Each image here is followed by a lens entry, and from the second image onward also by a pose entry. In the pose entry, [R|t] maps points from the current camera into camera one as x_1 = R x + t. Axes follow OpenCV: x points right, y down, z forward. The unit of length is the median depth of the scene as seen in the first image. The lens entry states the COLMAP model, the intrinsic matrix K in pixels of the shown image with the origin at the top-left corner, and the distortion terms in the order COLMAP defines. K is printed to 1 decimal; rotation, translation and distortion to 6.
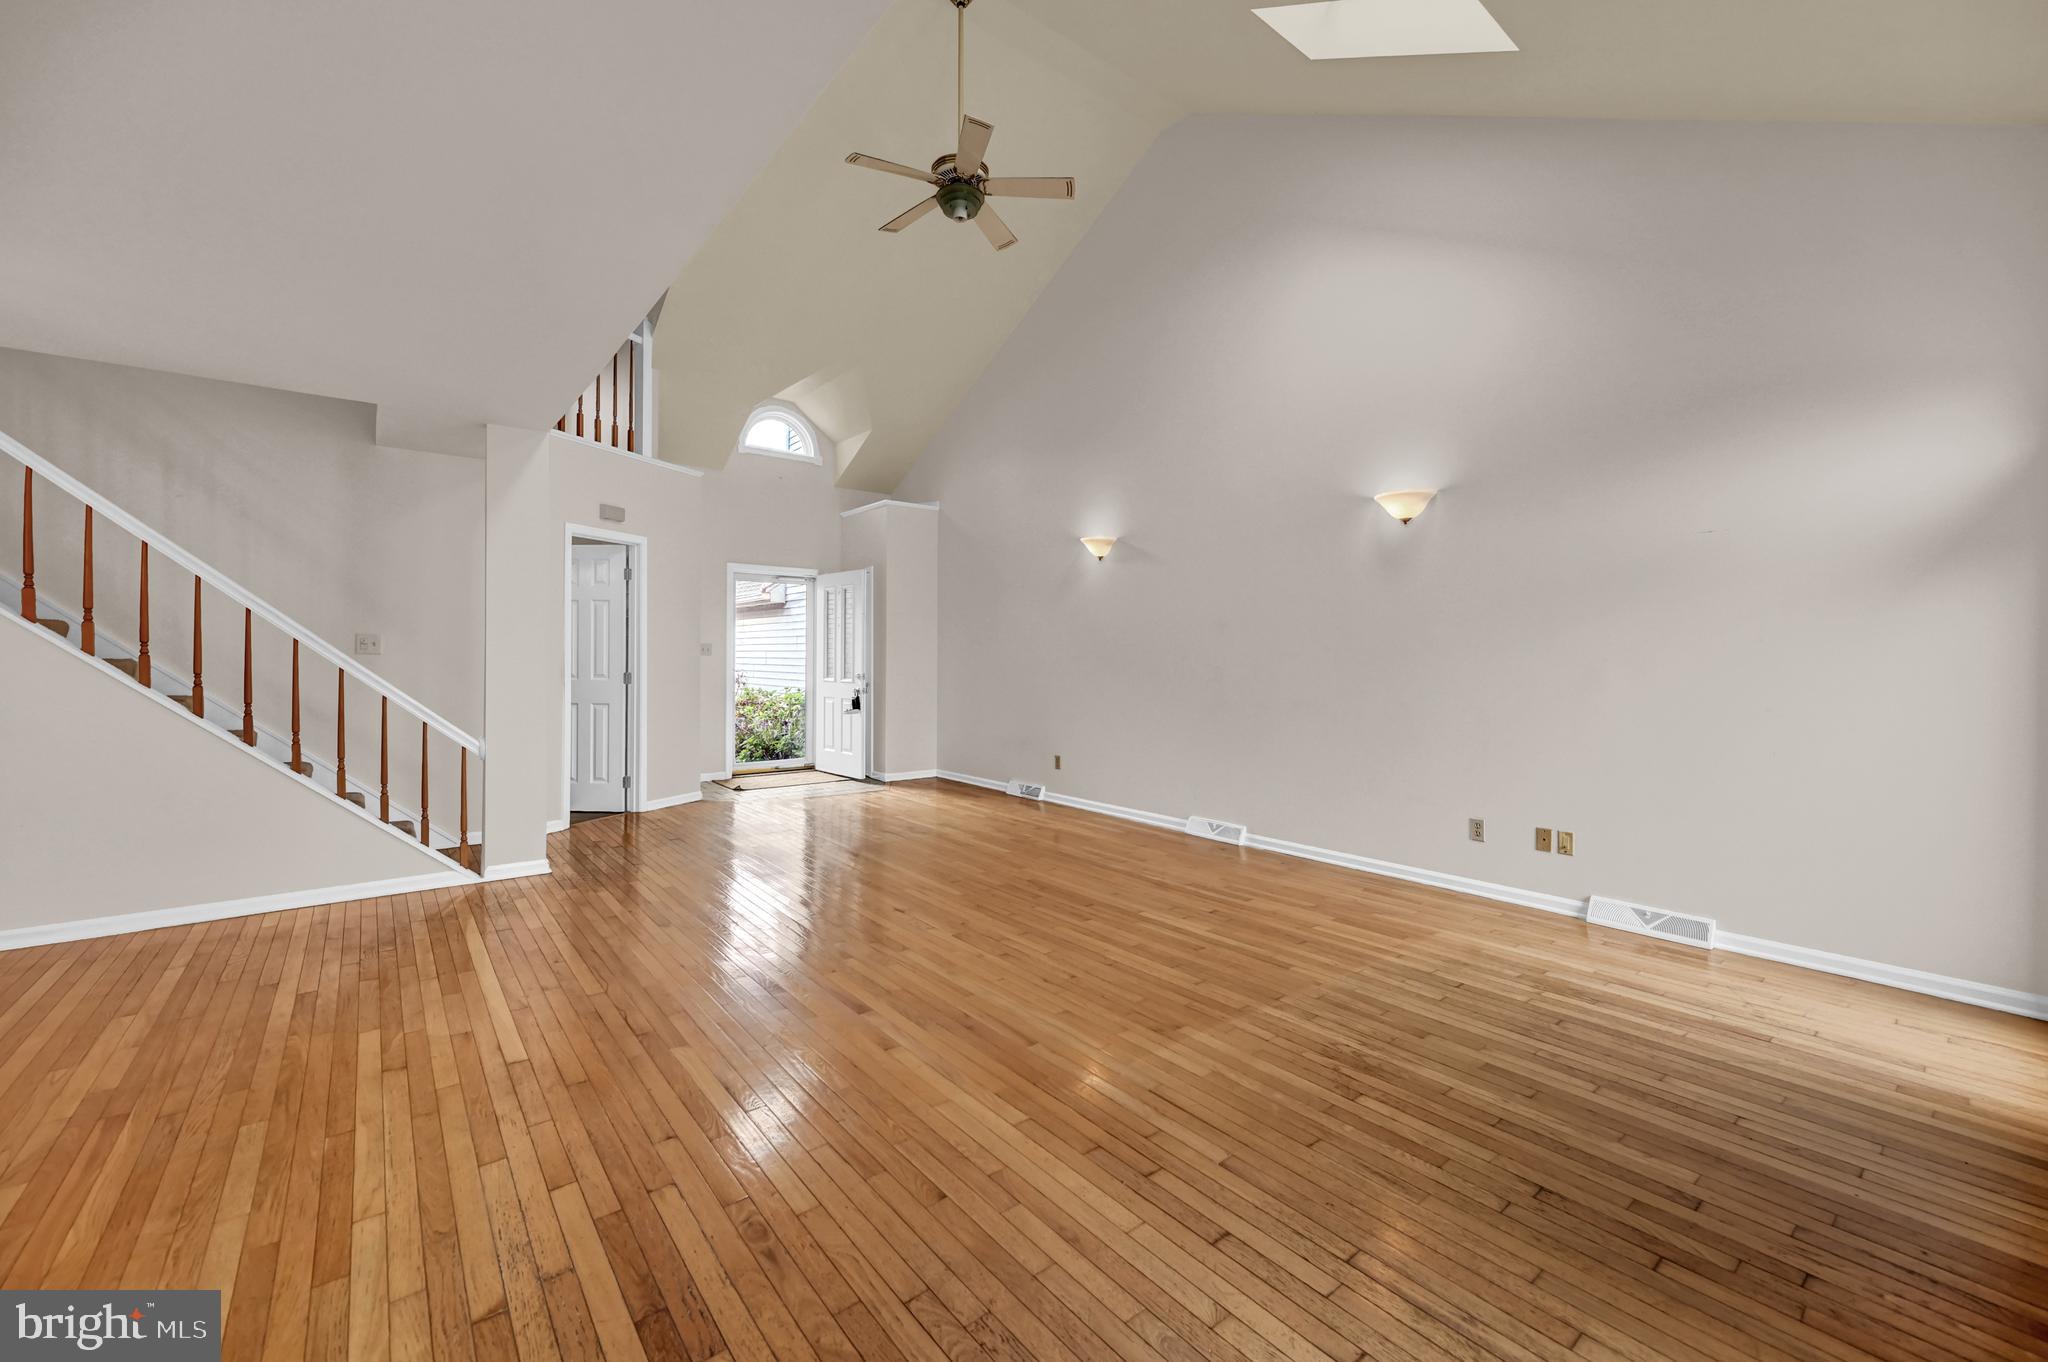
lens RADIAL K [[837.2, 0, 1049.0], [0, 837.2, 636.7], [0, 0, 1]] dist [0.005599, -0.002138]
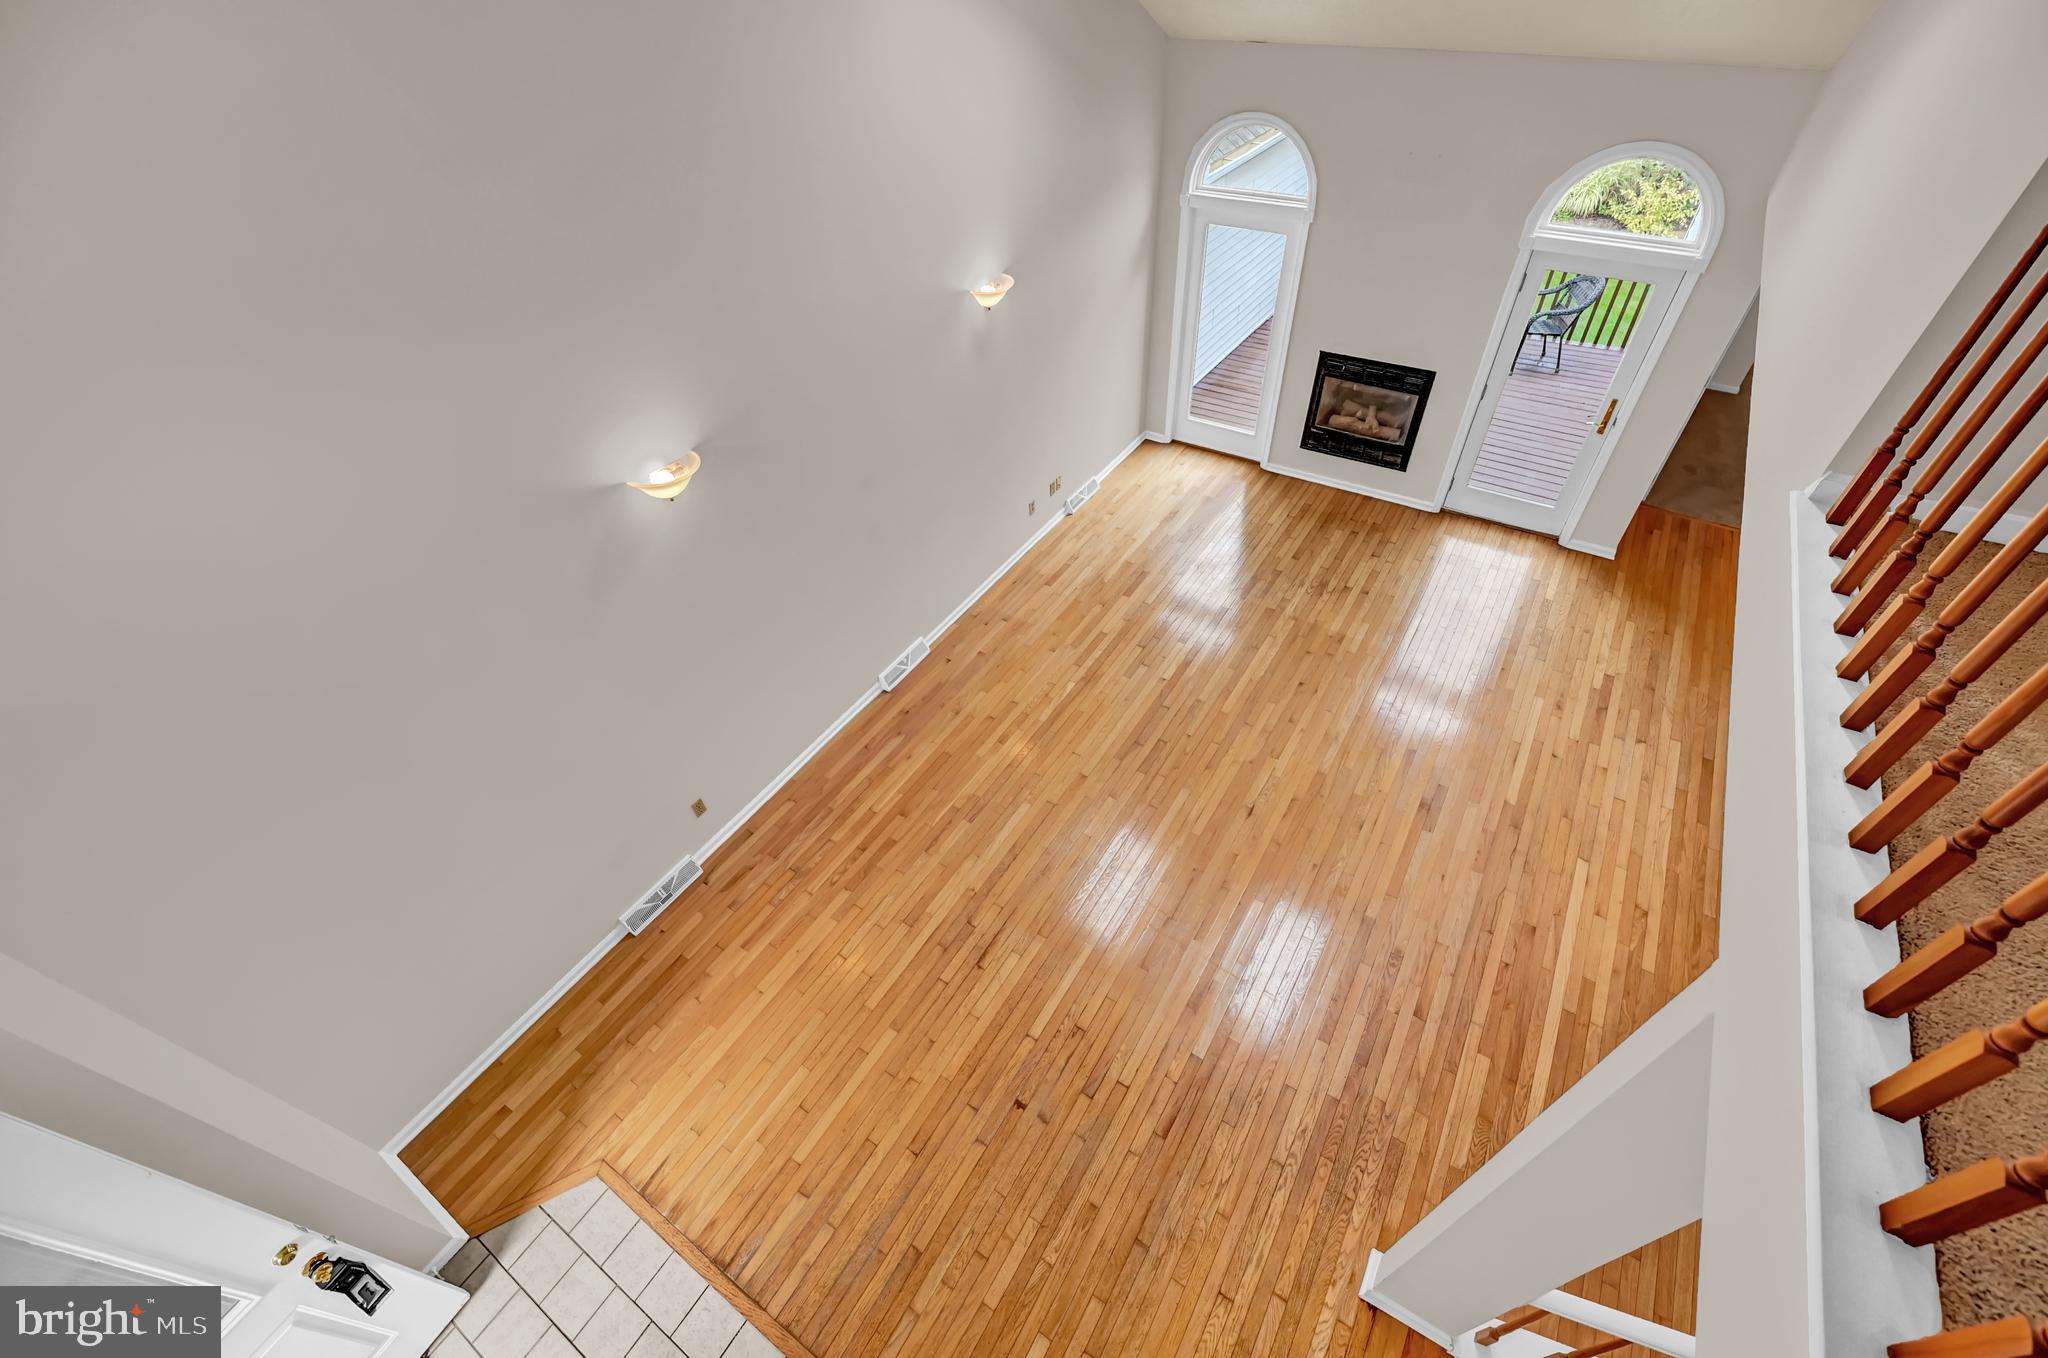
lens RADIAL K [[837.2, 0, 1038.9], [0, 837.2, 669.8], [0, 0, 1]] dist [0.005599, -0.002138]
pose [[-0.316404, -0.650418, 0.690540, -1.032682], [0.007962, 0.726091, 0.687552, -0.851739], [-0.948591, 0.223042, -0.224559, 2.012256]]
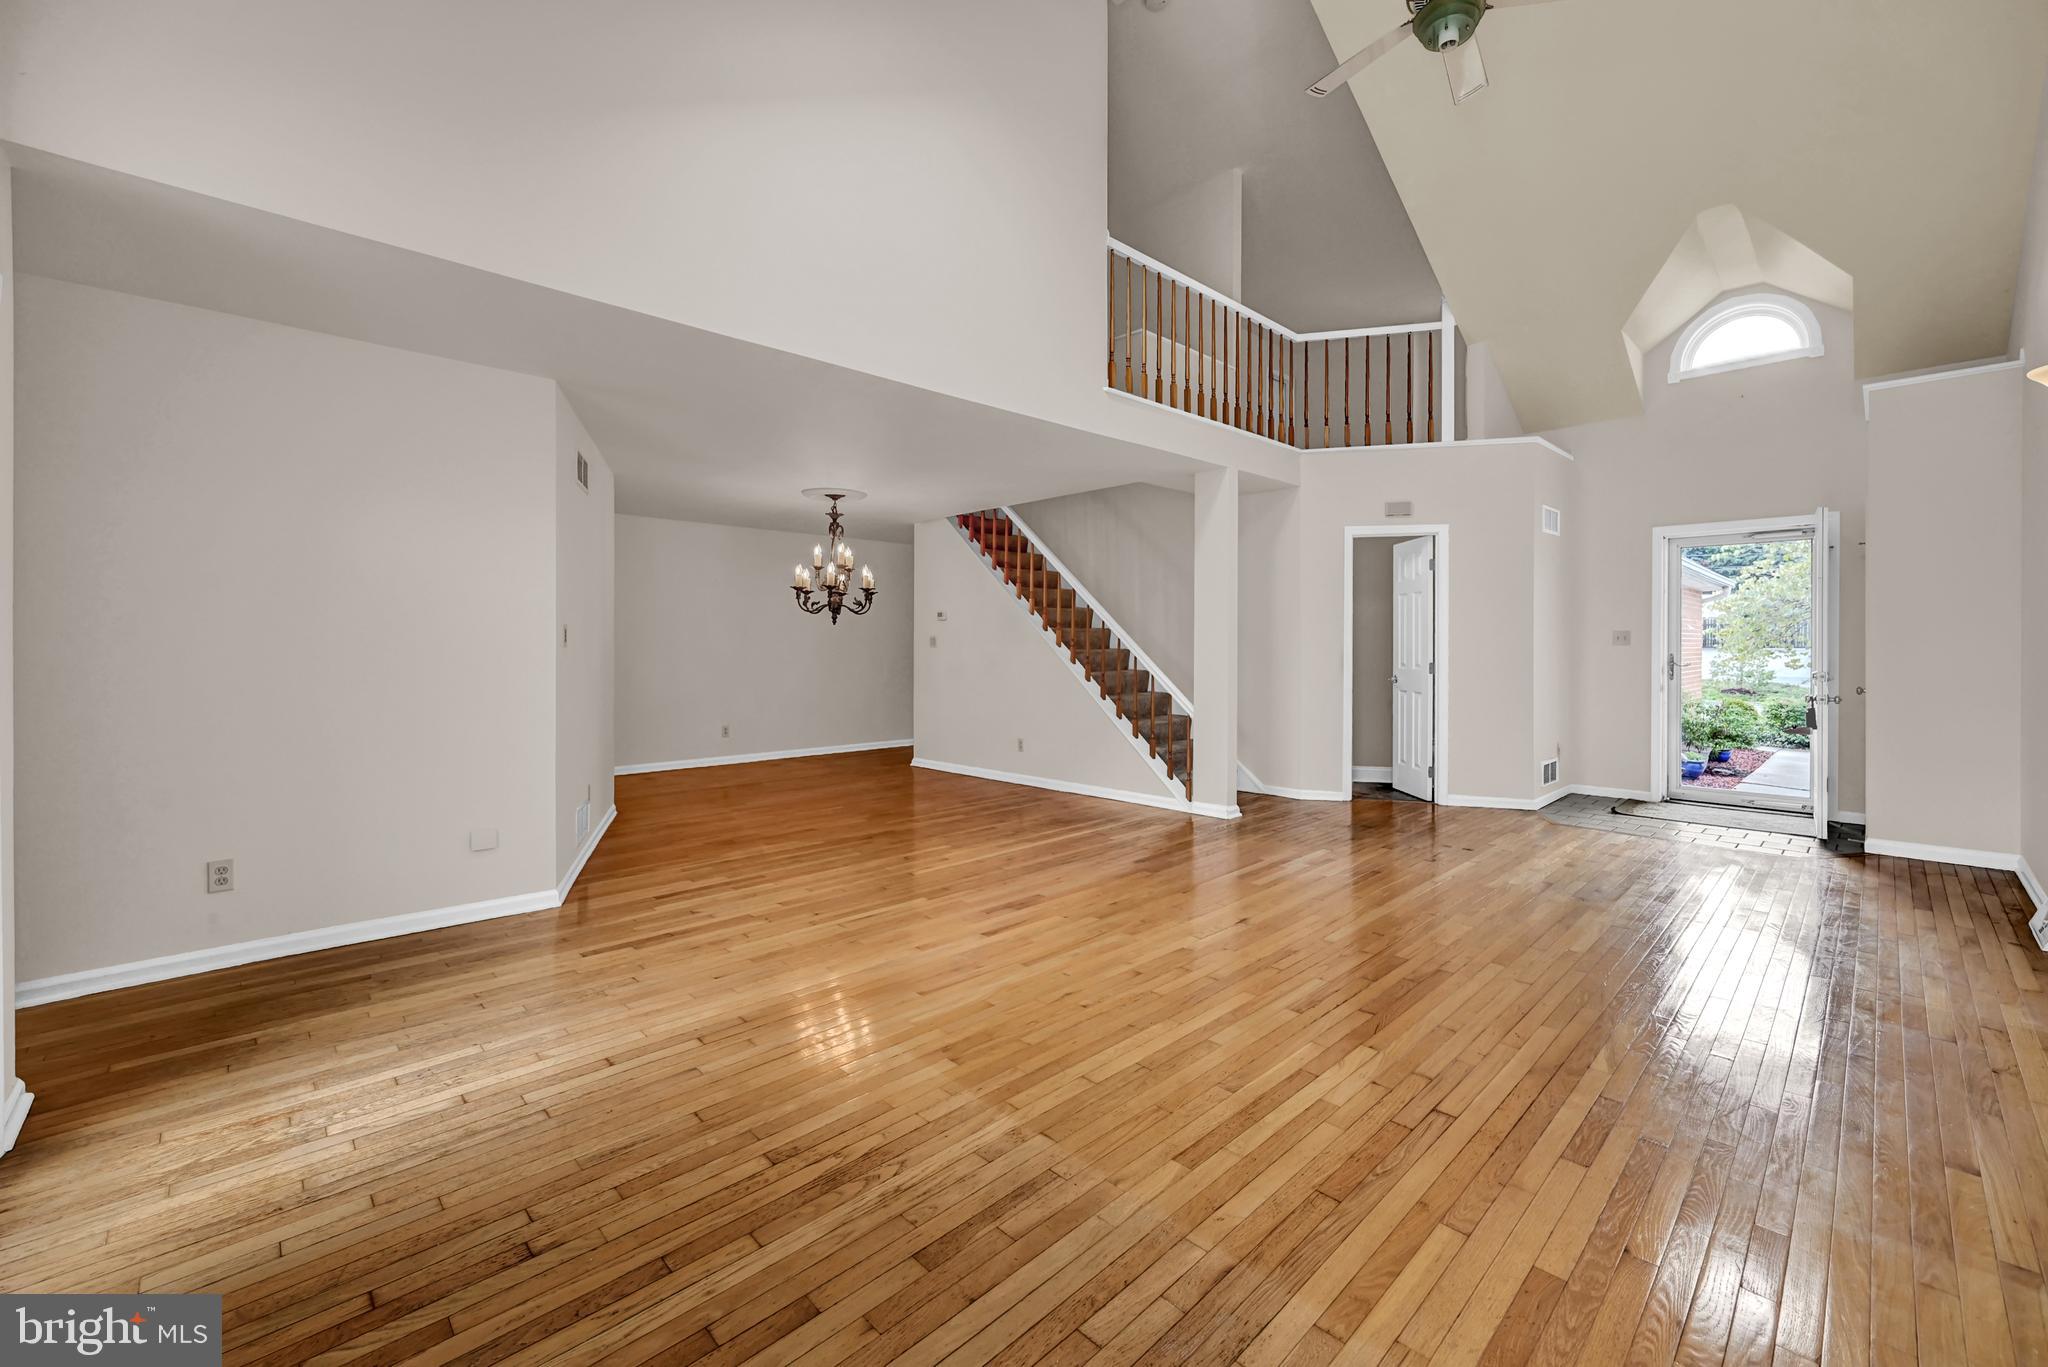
lens RADIAL K [[824.0, 0, 1022.8], [0, 824.0, 660.0], [0, 0, 1]] dist [-0.000996, 0.000588]
pose [[0.073448, 0.011357, -0.997234, 0.940245], [0.023469, 0.999639, 0.013113, 0.031352], [0.997023, -0.024367, 0.073154, 0.937658]]
